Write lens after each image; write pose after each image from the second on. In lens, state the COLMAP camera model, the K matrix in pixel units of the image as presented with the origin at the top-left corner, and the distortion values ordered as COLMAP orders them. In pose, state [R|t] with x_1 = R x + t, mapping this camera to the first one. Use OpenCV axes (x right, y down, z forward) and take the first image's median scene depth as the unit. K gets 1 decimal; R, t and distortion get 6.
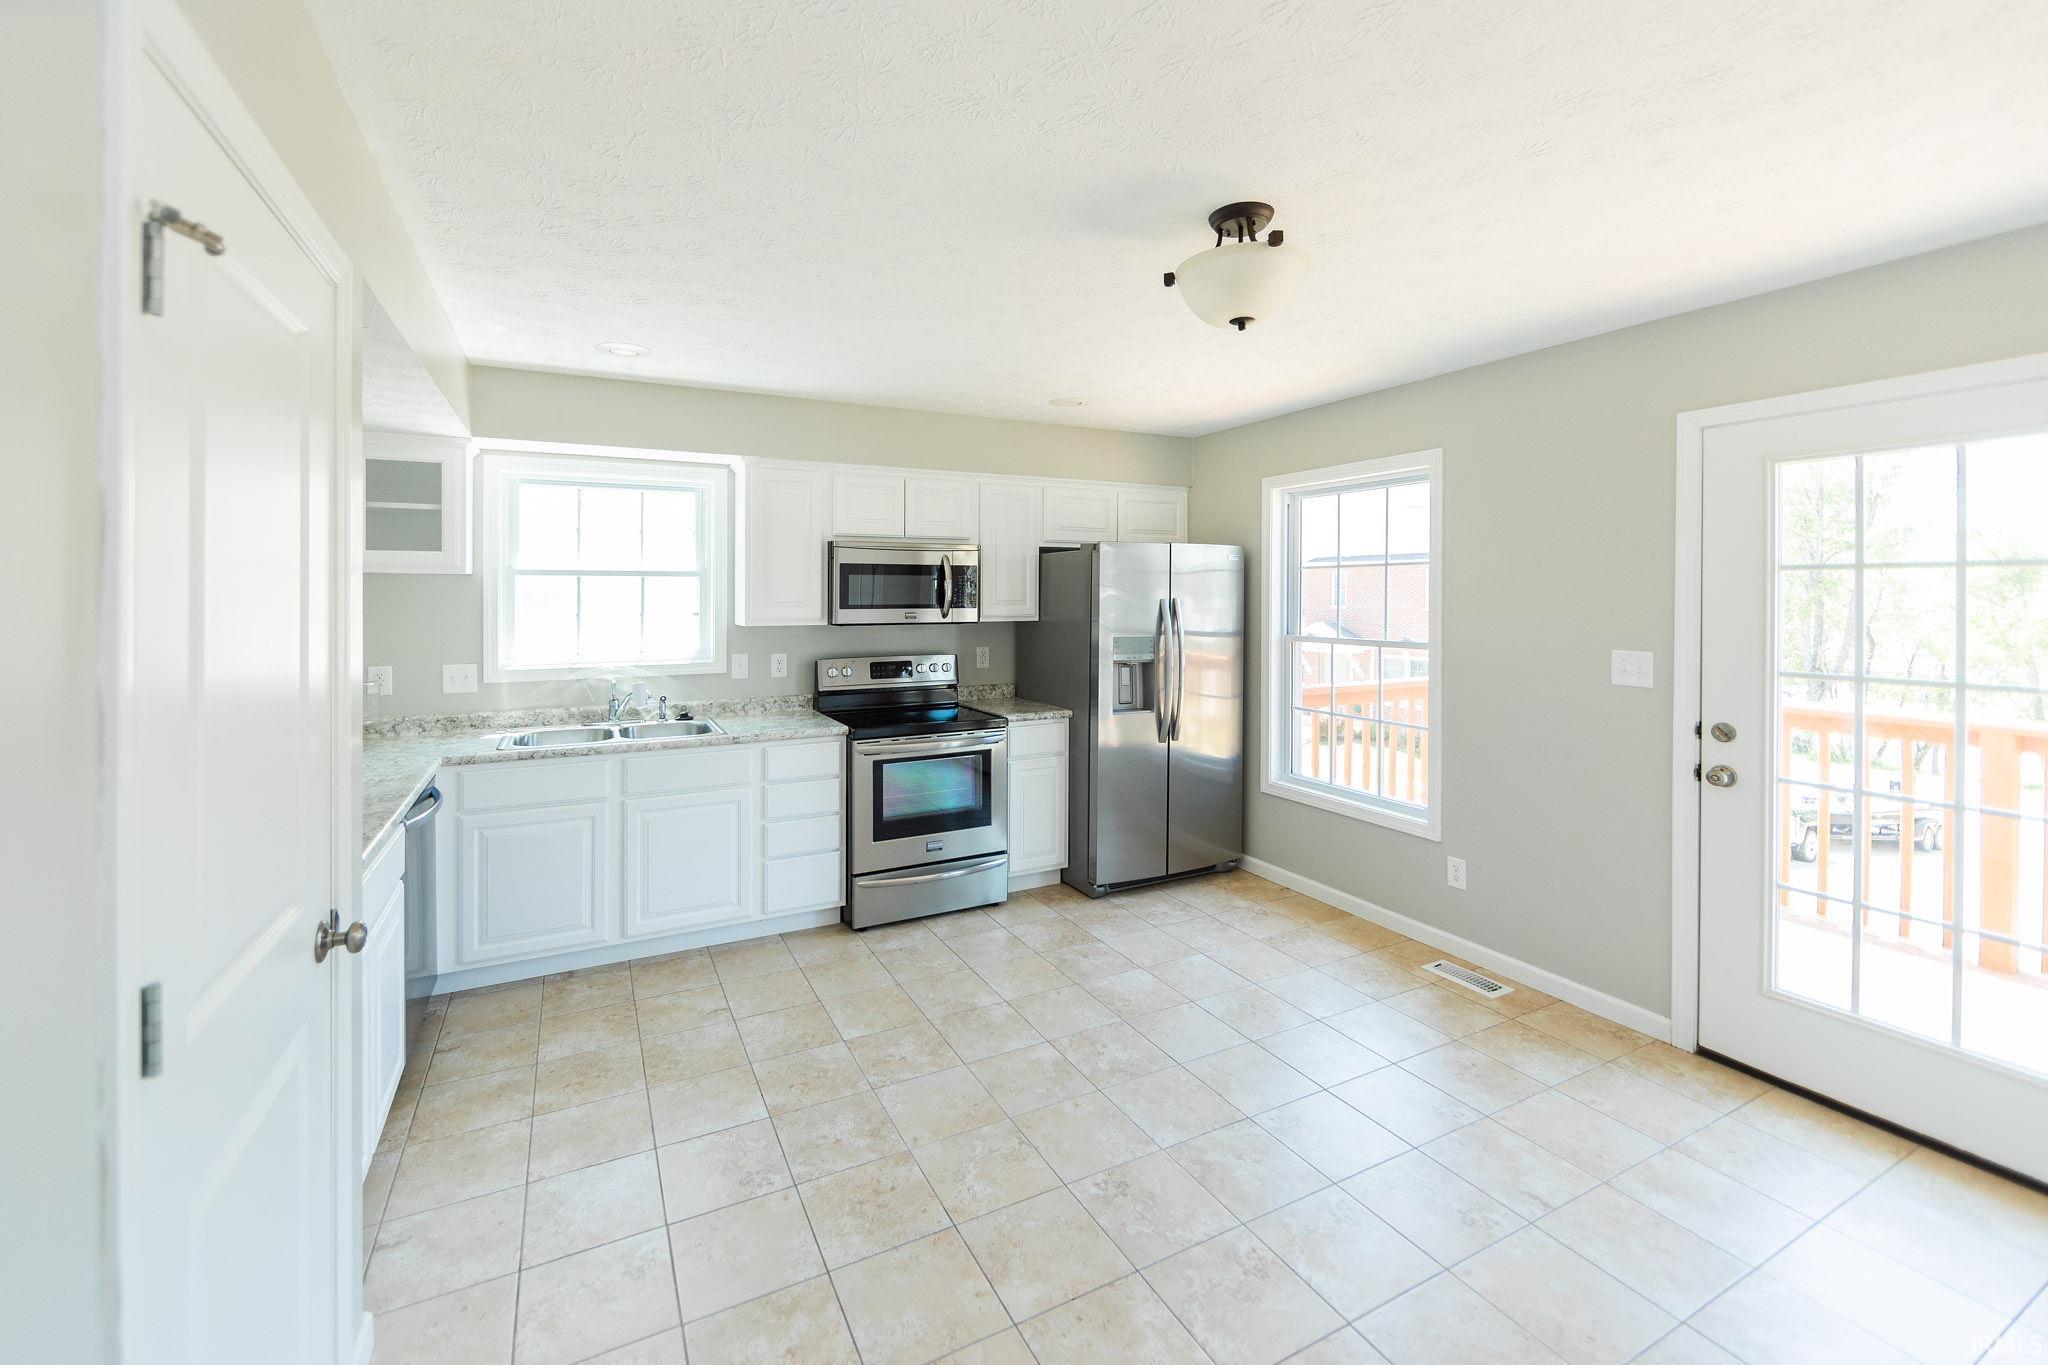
lens RADIAL K [[848.0, 0, 993.7], [0, 848.0, 586.1], [0, 0, 1]] dist [-0.001139, -0.000204]
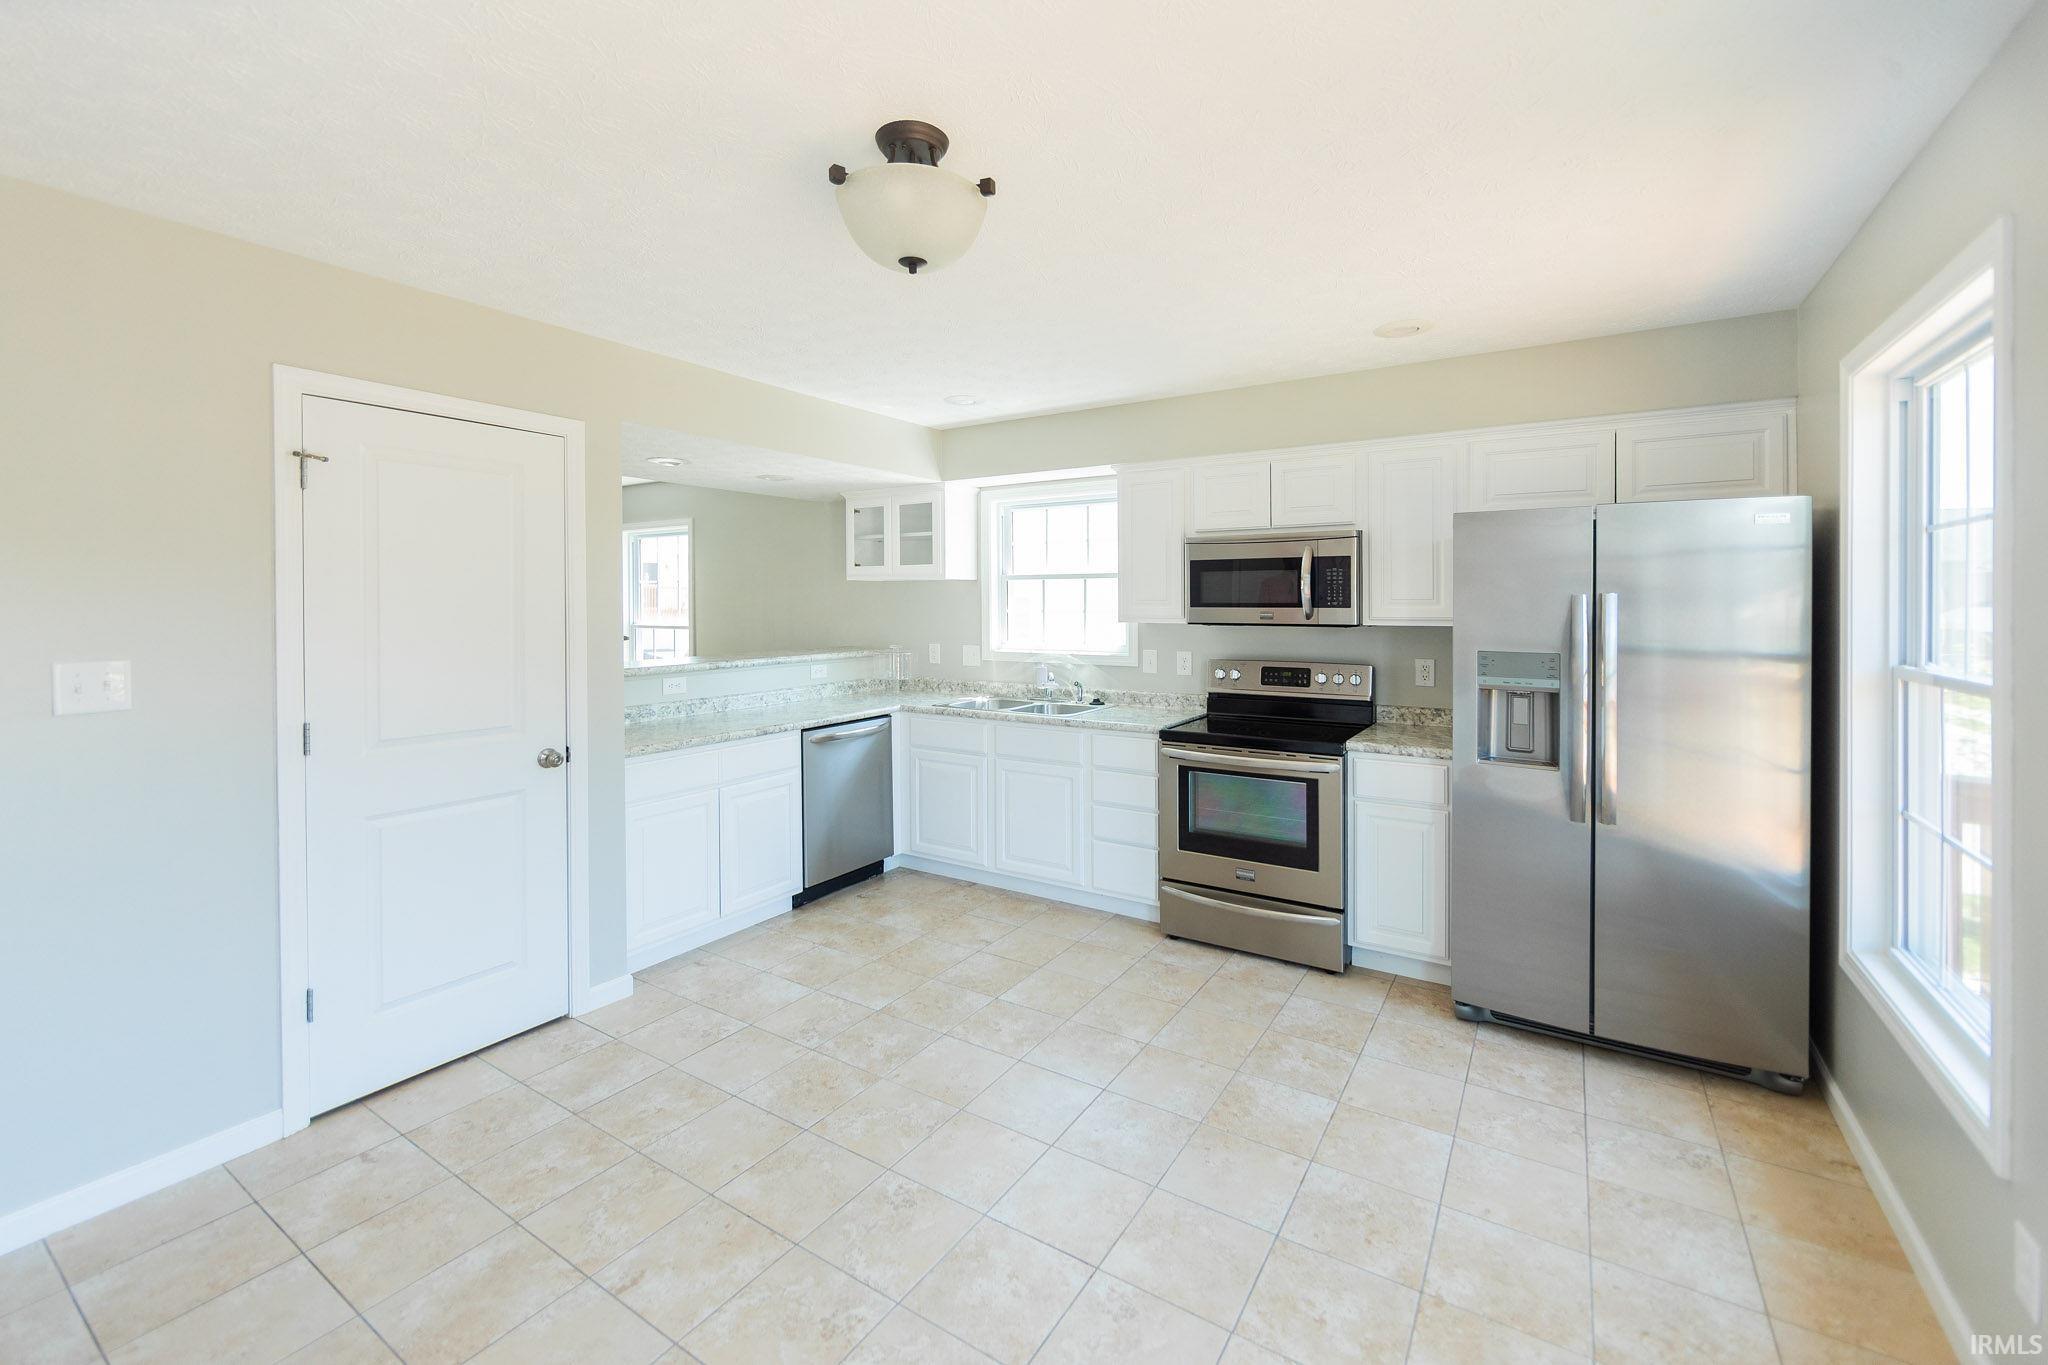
lens RADIAL K [[848.0, 0, 1014.7], [0, 848.0, 603.2], [0, 0, 1]] dist [-0.001139, -0.000204]
pose [[0.508174, 0.001248, -0.861254, 0.566677], [0.010000, 0.999923, 0.007350, 0.013524], [0.861196, -0.012347, 0.508122, 0.342519]]
